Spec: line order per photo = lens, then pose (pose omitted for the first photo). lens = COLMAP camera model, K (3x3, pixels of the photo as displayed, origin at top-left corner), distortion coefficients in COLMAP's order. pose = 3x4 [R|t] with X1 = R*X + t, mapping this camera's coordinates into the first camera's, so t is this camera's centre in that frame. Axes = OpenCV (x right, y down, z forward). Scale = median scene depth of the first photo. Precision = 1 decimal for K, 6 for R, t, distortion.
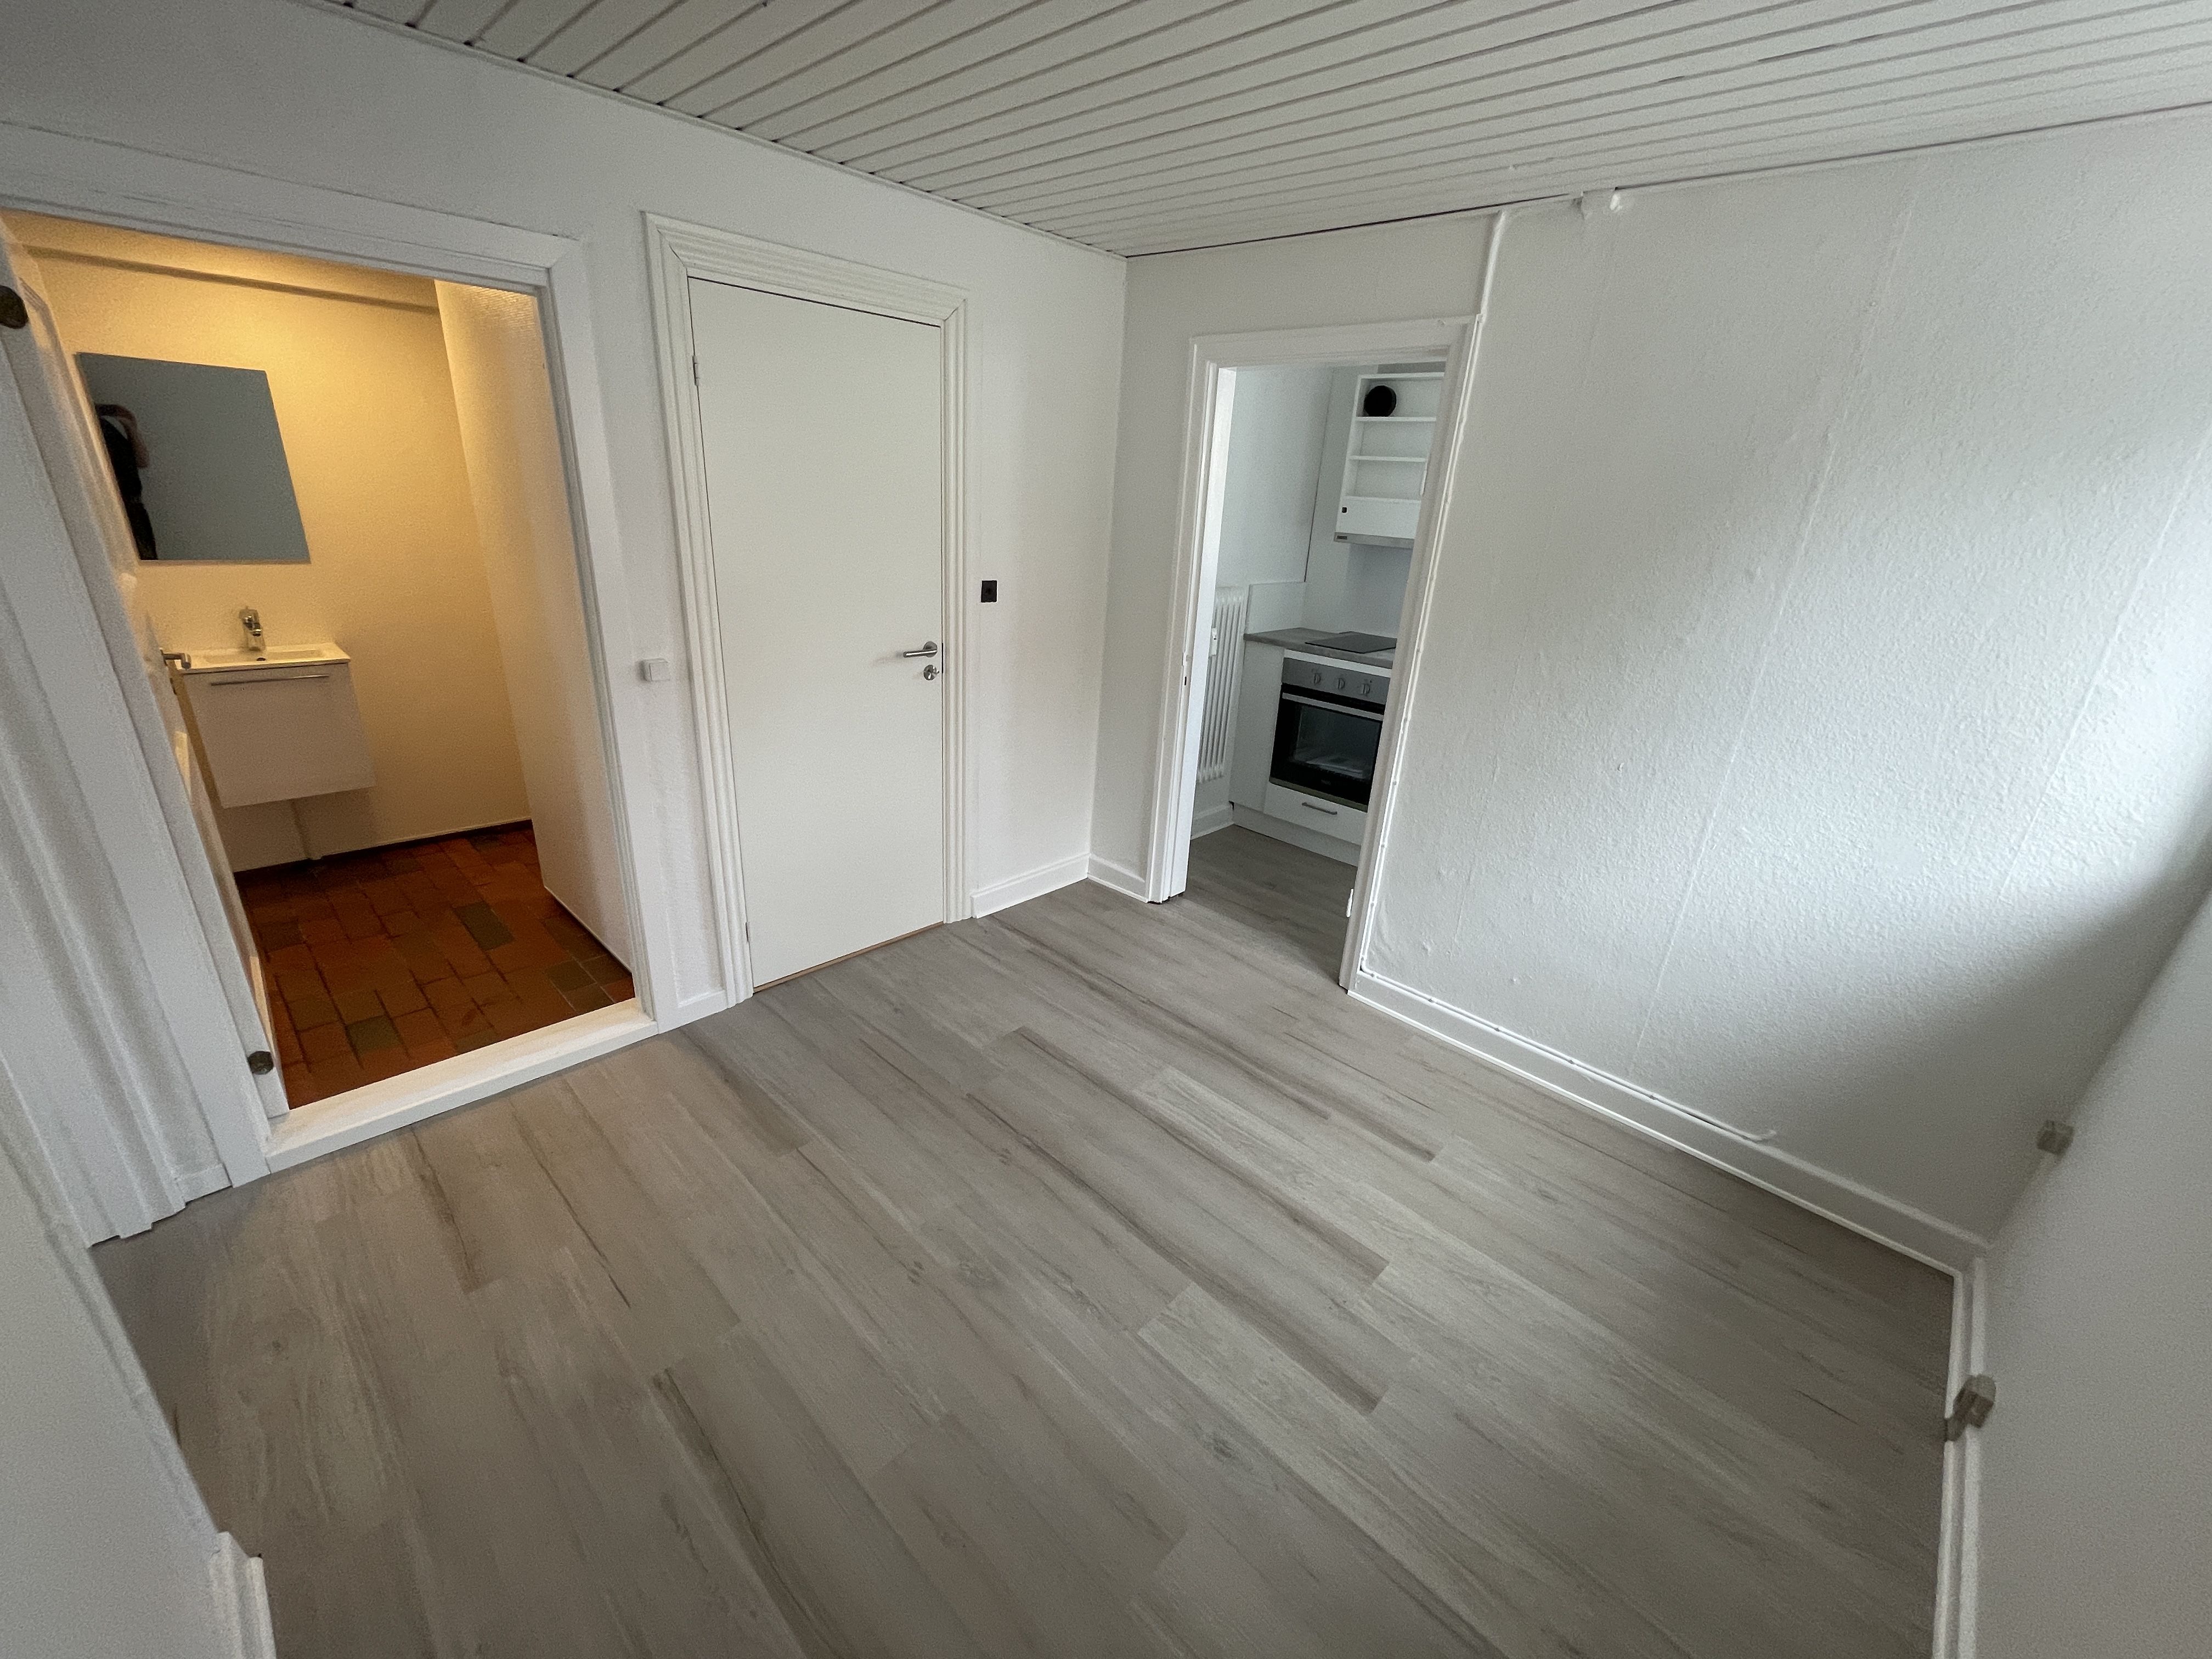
lens RADIAL K [[898.1, 0, 1111.7], [0, 898.1, 828.4], [0, 0, 1]] dist [-0.000271, 0.000081]
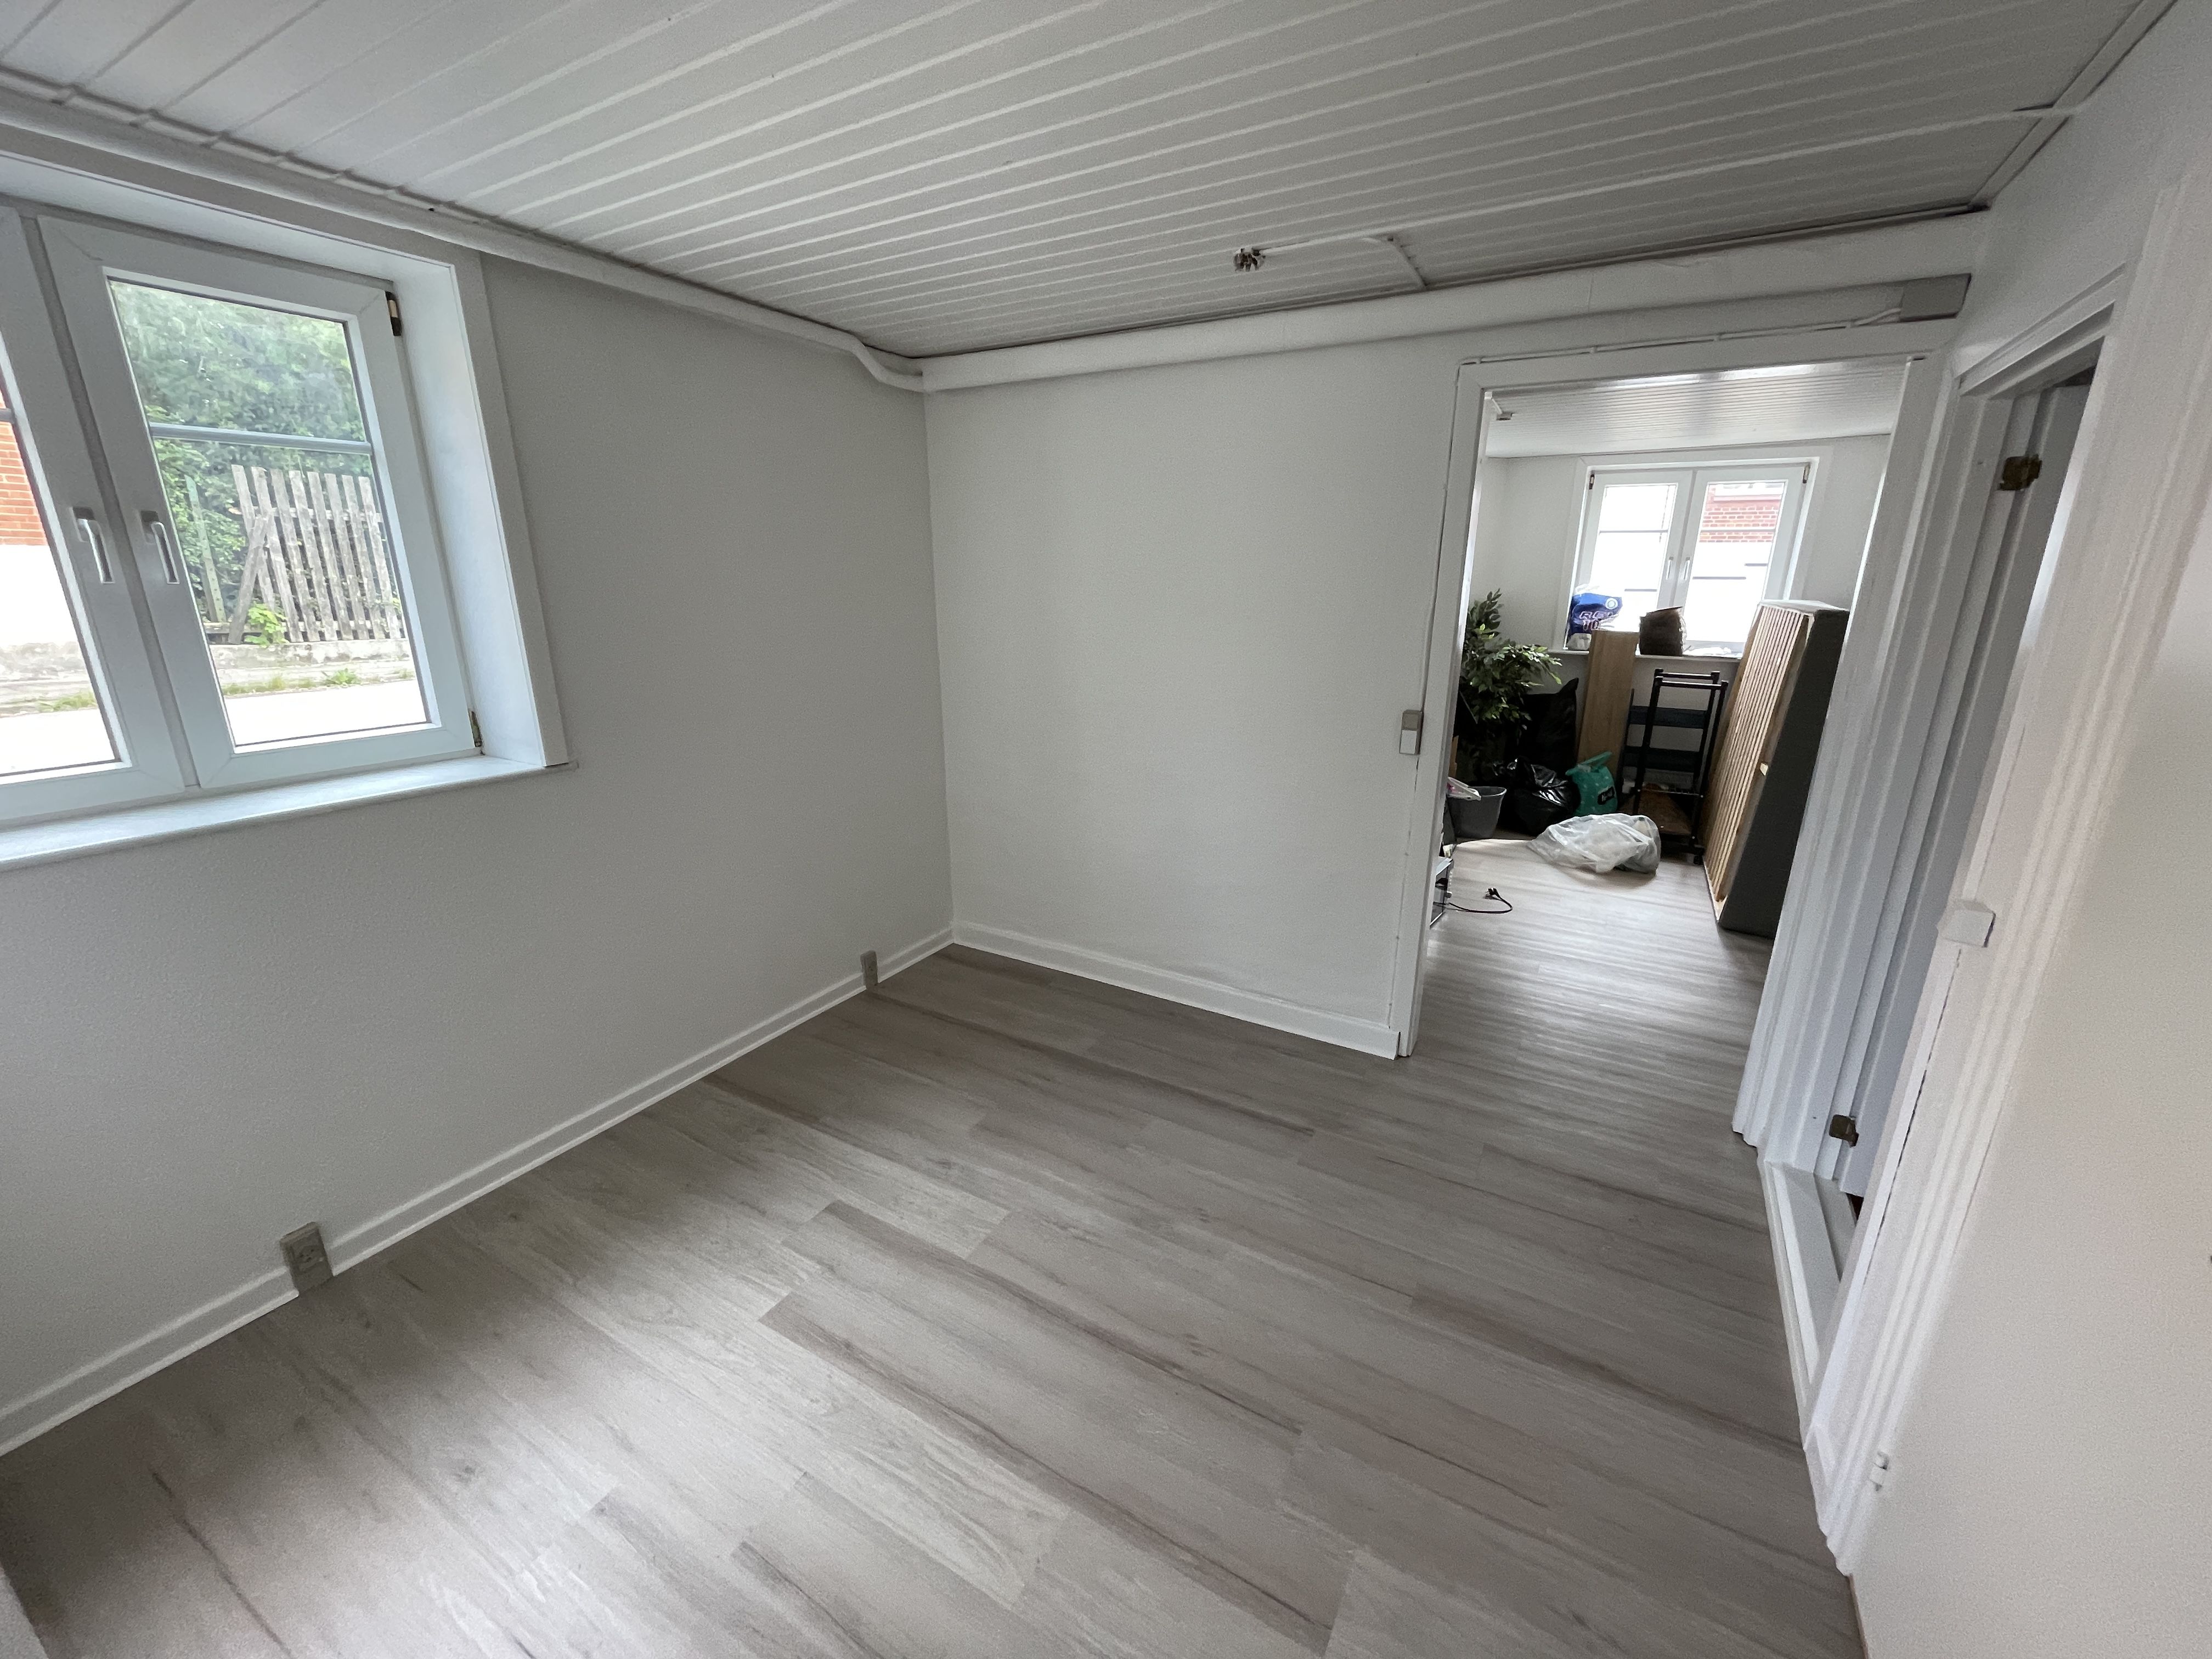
lens RADIAL K [[898.1, 0, 1103.9], [0, 898.1, 824.7], [0, 0, 1]] dist [-0.000271, 0.000081]
pose [[-0.970562, 0.003971, -0.240818, 0.191543], [-0.142120, 0.797796, 0.585938, -0.589191], [0.194451, 0.602915, -0.773746, 1.595791]]
